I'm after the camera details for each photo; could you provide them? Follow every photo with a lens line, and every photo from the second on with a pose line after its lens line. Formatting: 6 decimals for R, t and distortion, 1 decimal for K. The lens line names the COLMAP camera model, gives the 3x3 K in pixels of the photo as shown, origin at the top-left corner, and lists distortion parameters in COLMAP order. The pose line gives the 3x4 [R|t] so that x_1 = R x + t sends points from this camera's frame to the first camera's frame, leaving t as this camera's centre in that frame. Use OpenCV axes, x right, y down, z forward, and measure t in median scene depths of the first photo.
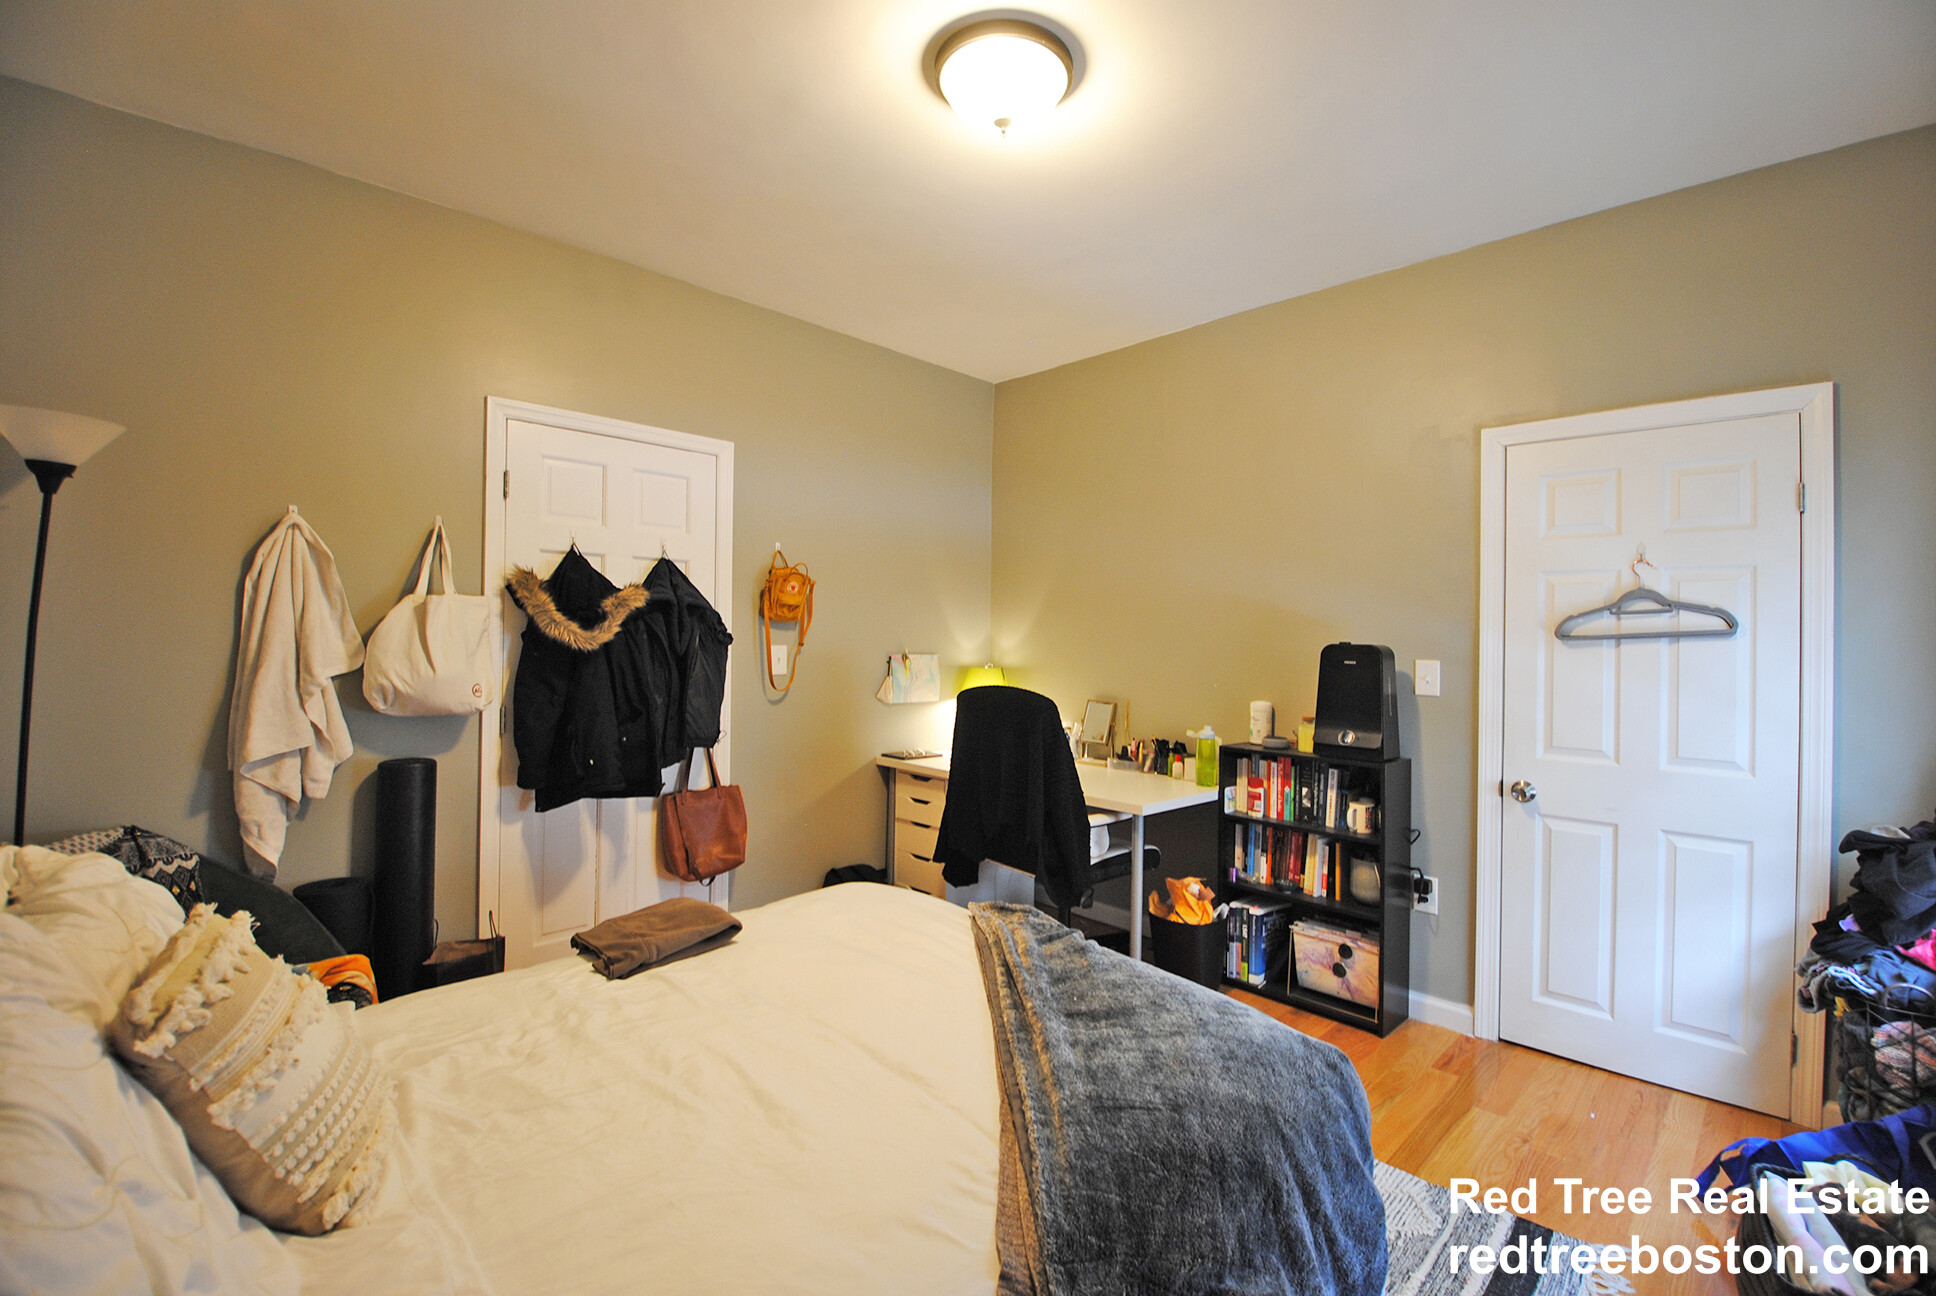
lens RADIAL K [[841.1, 0, 971.5], [0, 841.1, 633.4], [0, 0, 1]] dist [-0.022269, 0.000017]
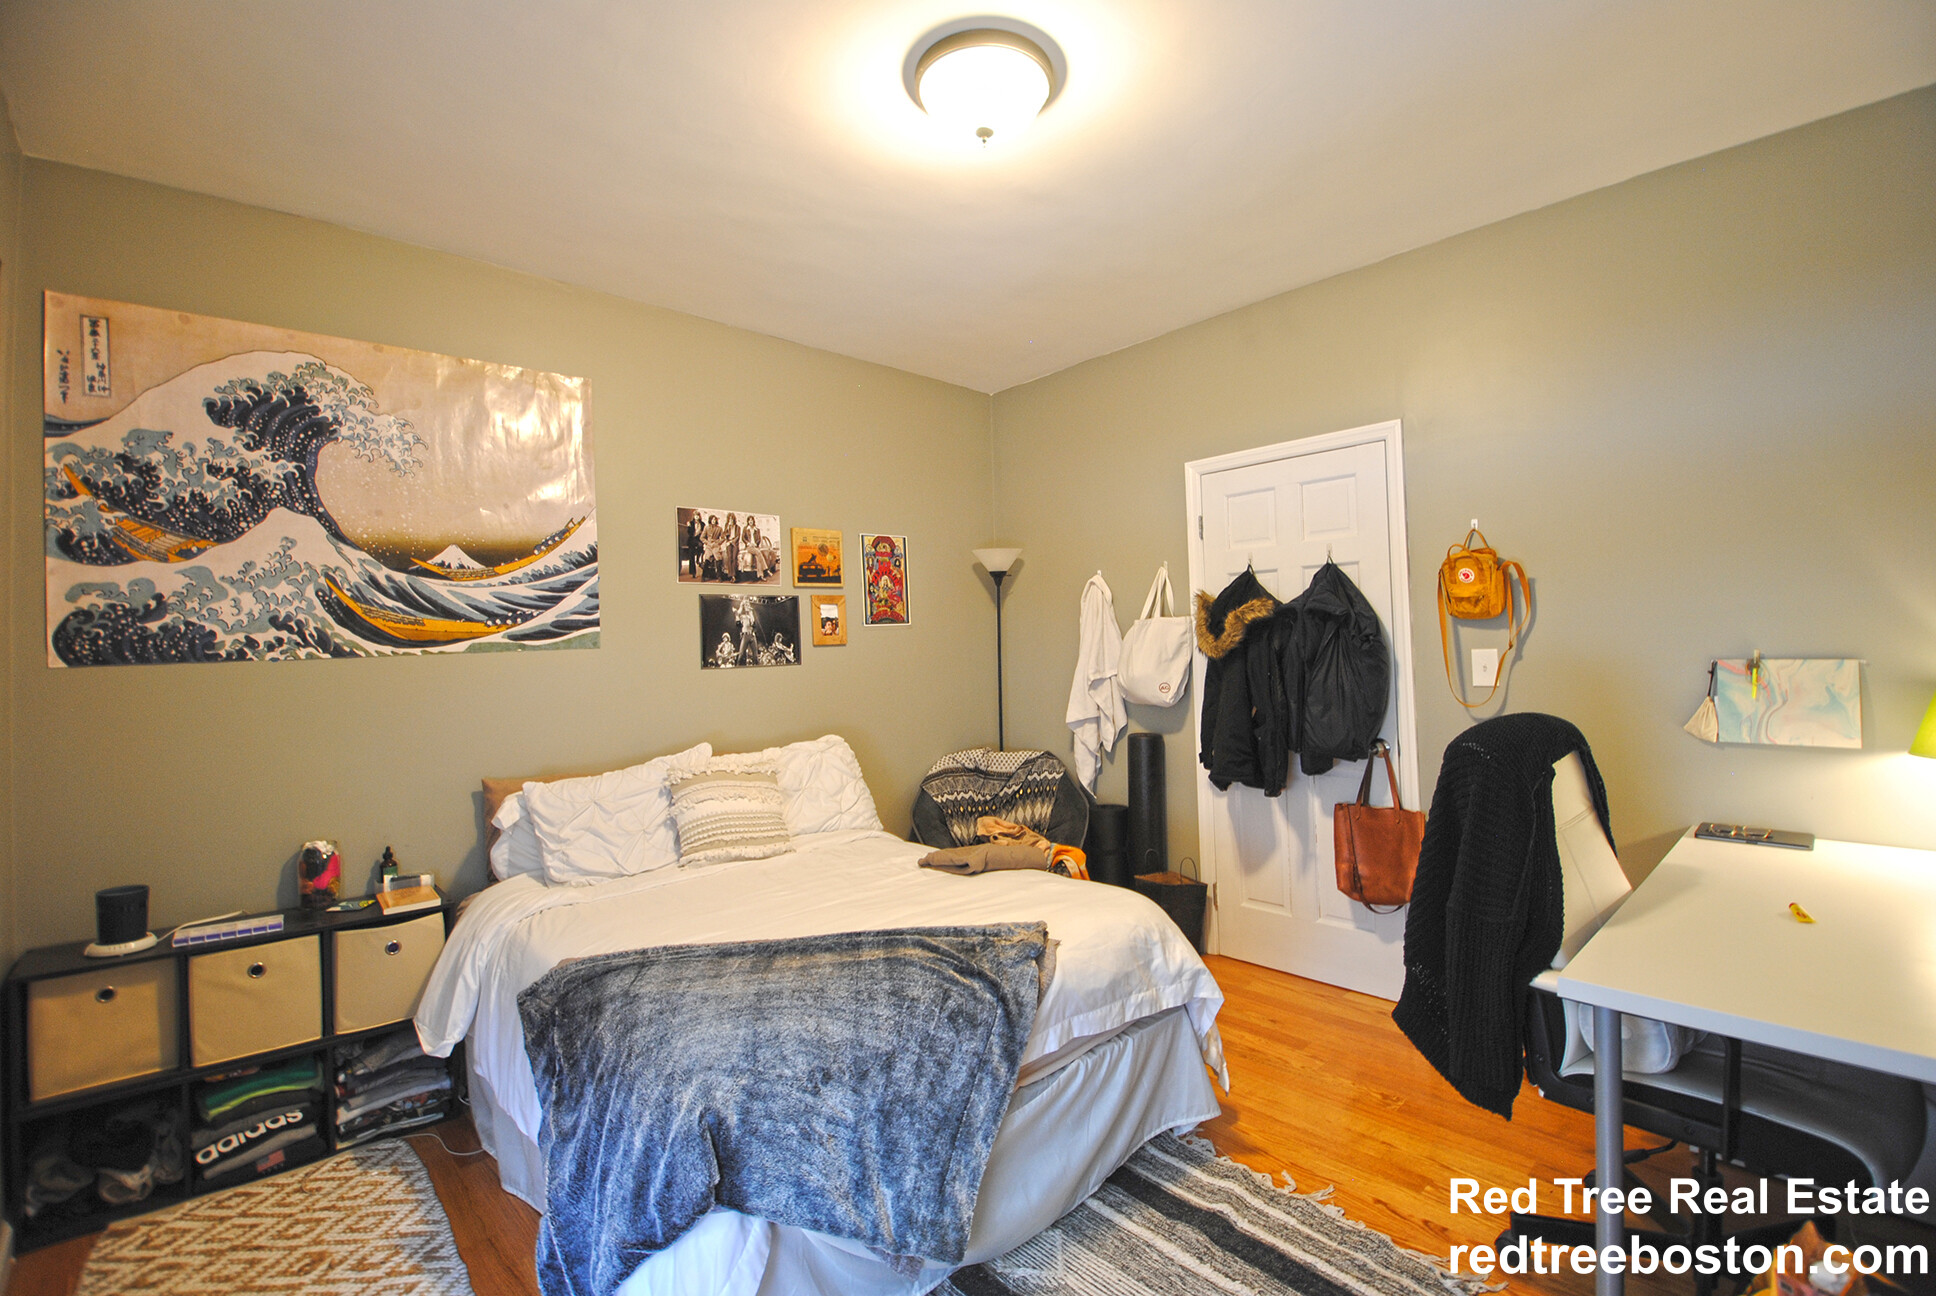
lens RADIAL K [[841.1, 0, 971.5], [0, 841.1, 633.4], [0, 0, 1]] dist [-0.022269, 0.000017]
pose [[-0.055837, -0.033908, -0.997864, 0.668402], [0.024640, 0.999072, -0.035328, 0.018210], [0.998136, -0.026560, -0.054950, 0.656922]]
